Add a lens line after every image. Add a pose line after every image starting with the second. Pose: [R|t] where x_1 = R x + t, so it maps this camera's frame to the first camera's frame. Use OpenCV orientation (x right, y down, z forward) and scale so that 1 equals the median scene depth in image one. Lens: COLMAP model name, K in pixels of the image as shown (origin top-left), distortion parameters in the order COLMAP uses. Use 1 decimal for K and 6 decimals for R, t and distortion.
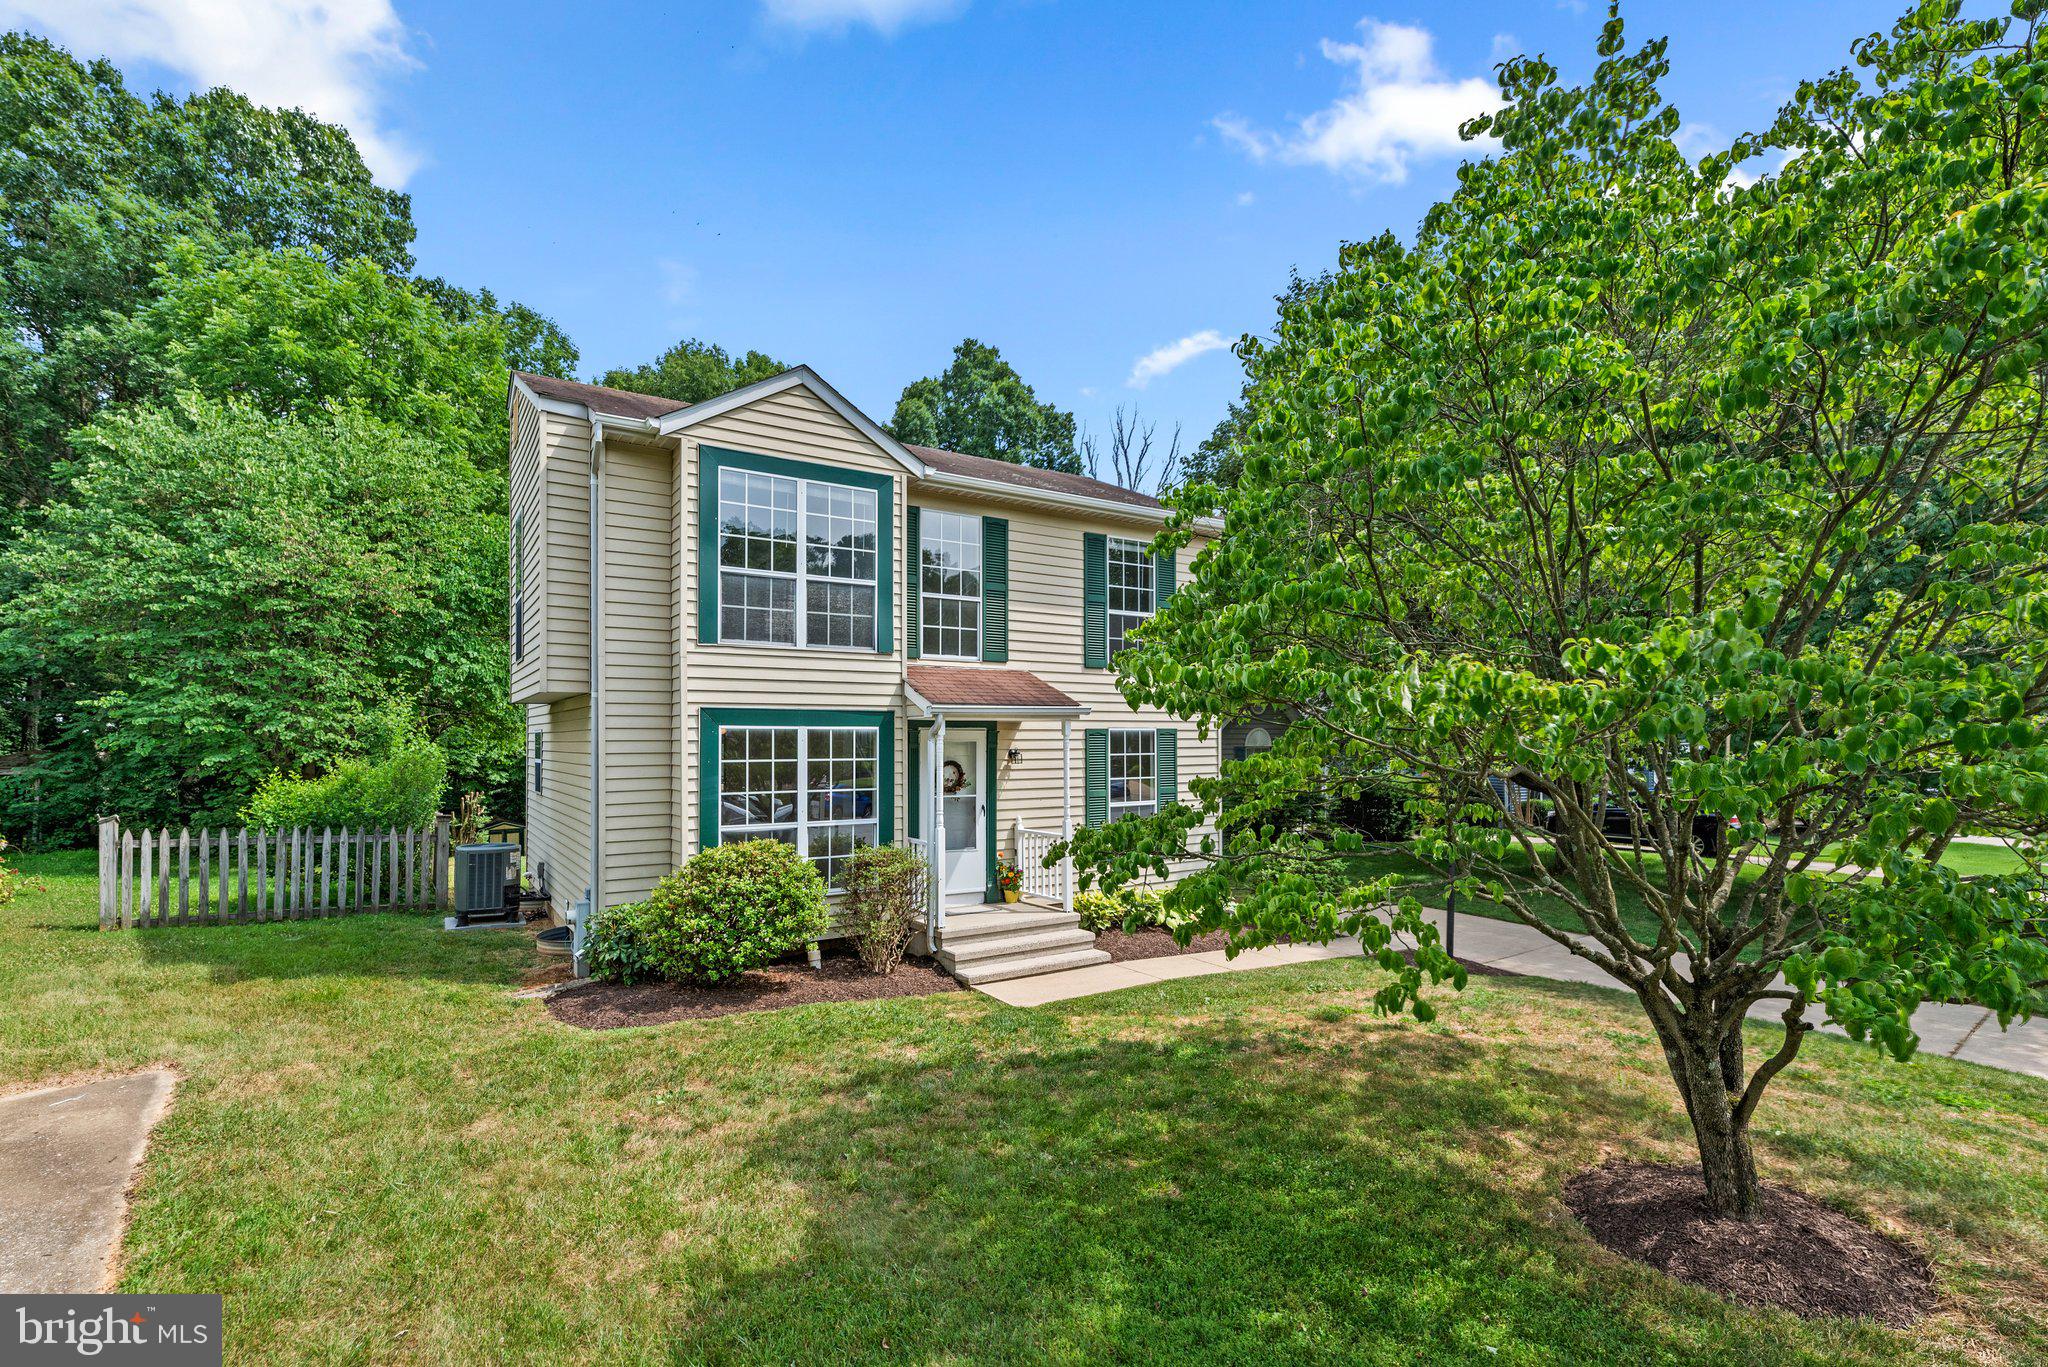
lens RADIAL K [[943.1, 0, 1031.4], [0, 943.1, 734.7], [0, 0, 1]] dist [0.000520, -0.000104]
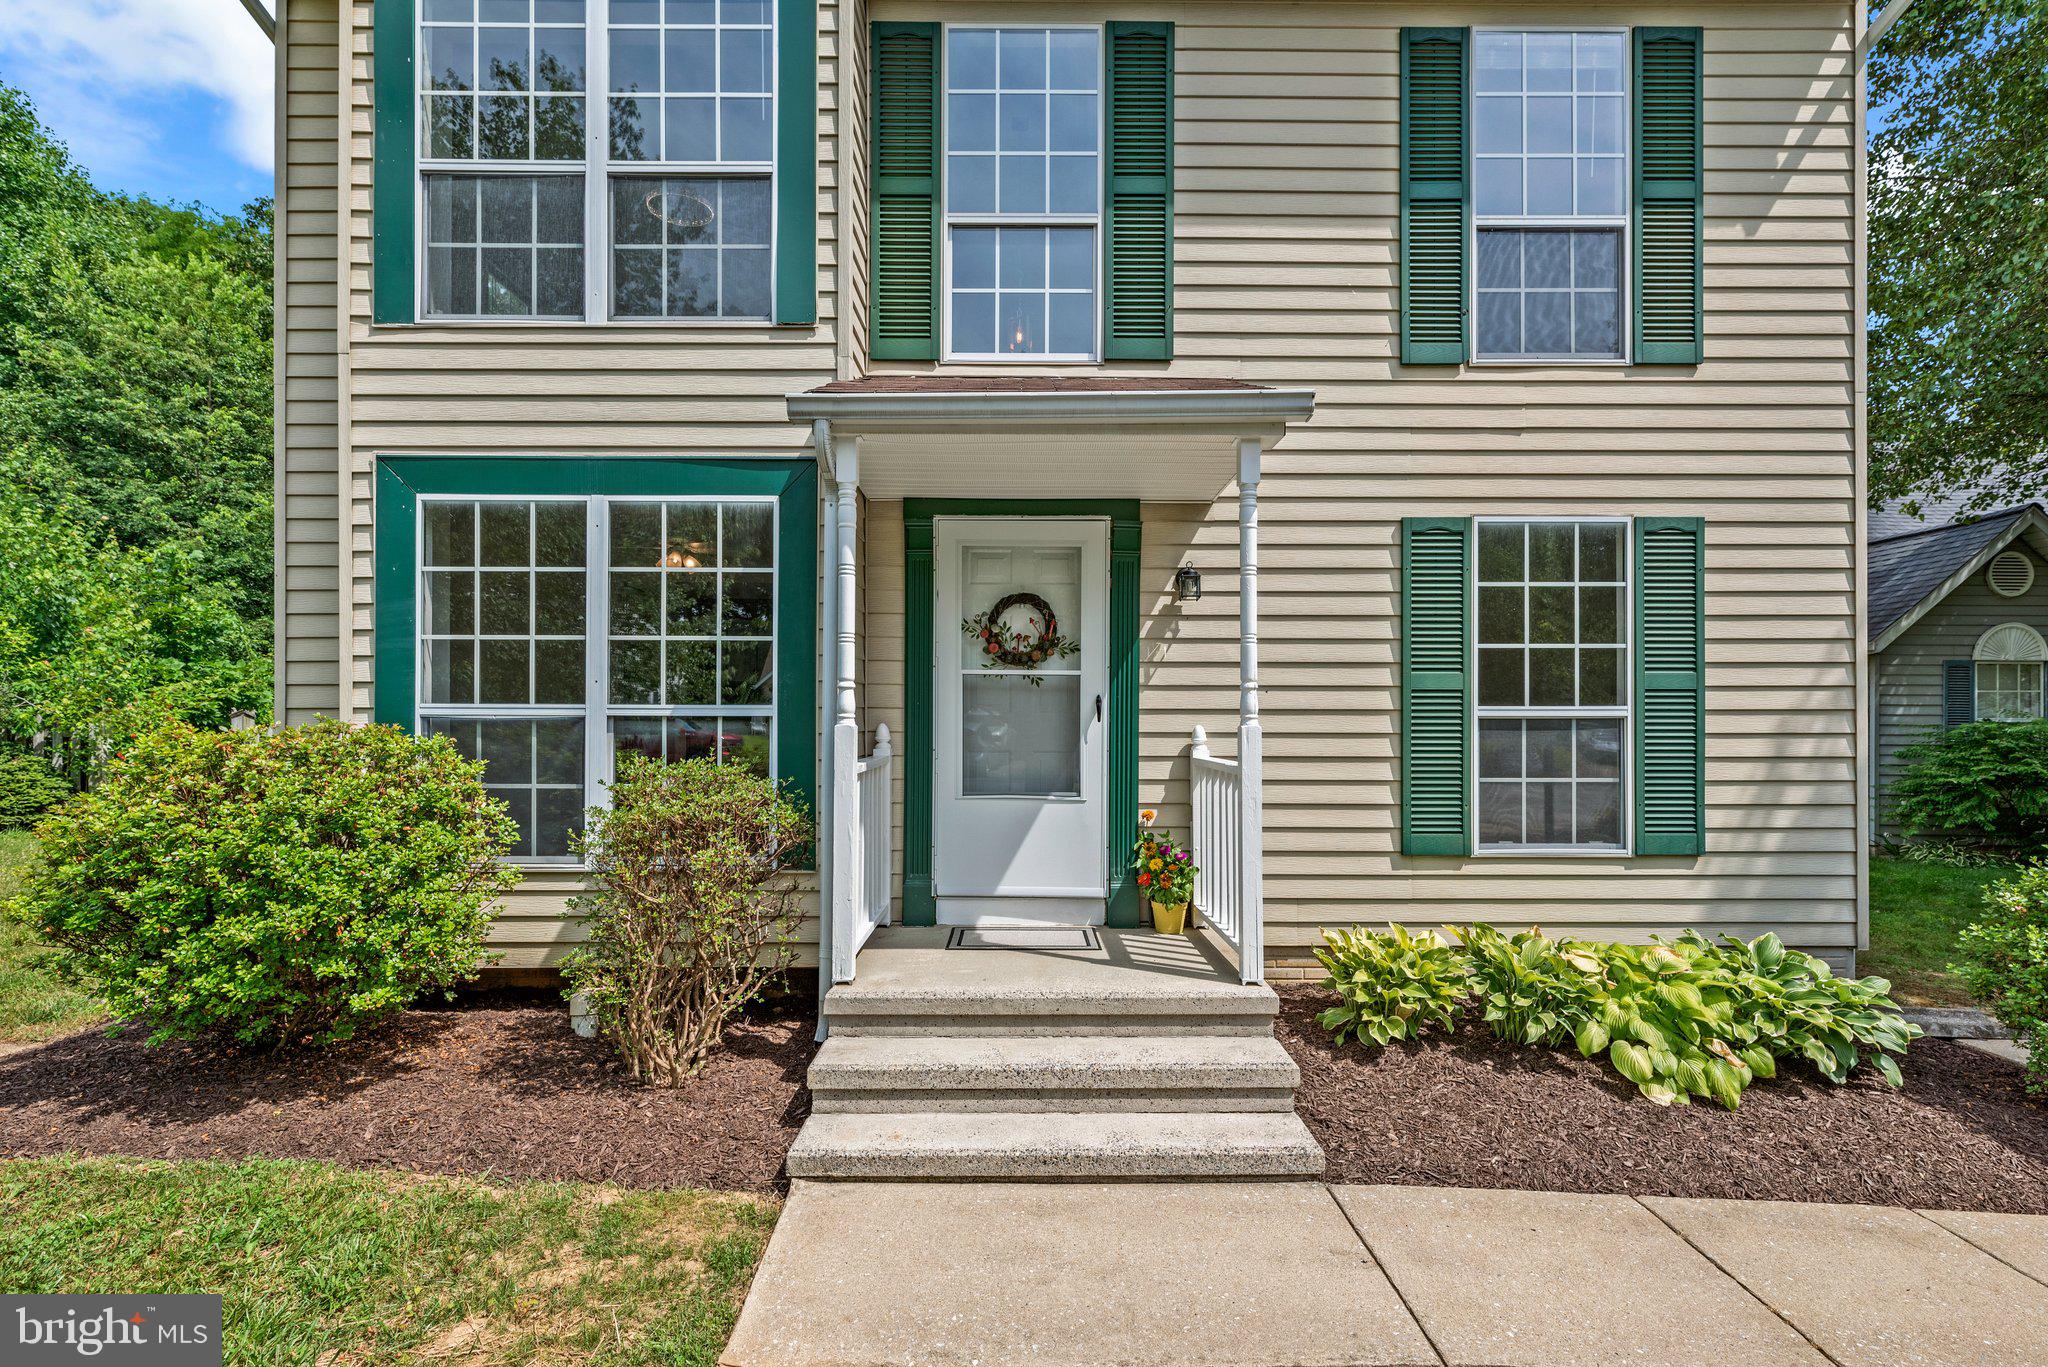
lens RADIAL K [[926.7, 0, 1028.9], [0, 926.7, 721.8], [0, 0, 1]] dist [-0.002263, 0.000046]
pose [[0.837171, 0.005728, -0.546912, 0.151965], [-0.000595, 0.999954, 0.009561, 0.082448], [0.546942, -0.007678, 0.837136, 0.633919]]
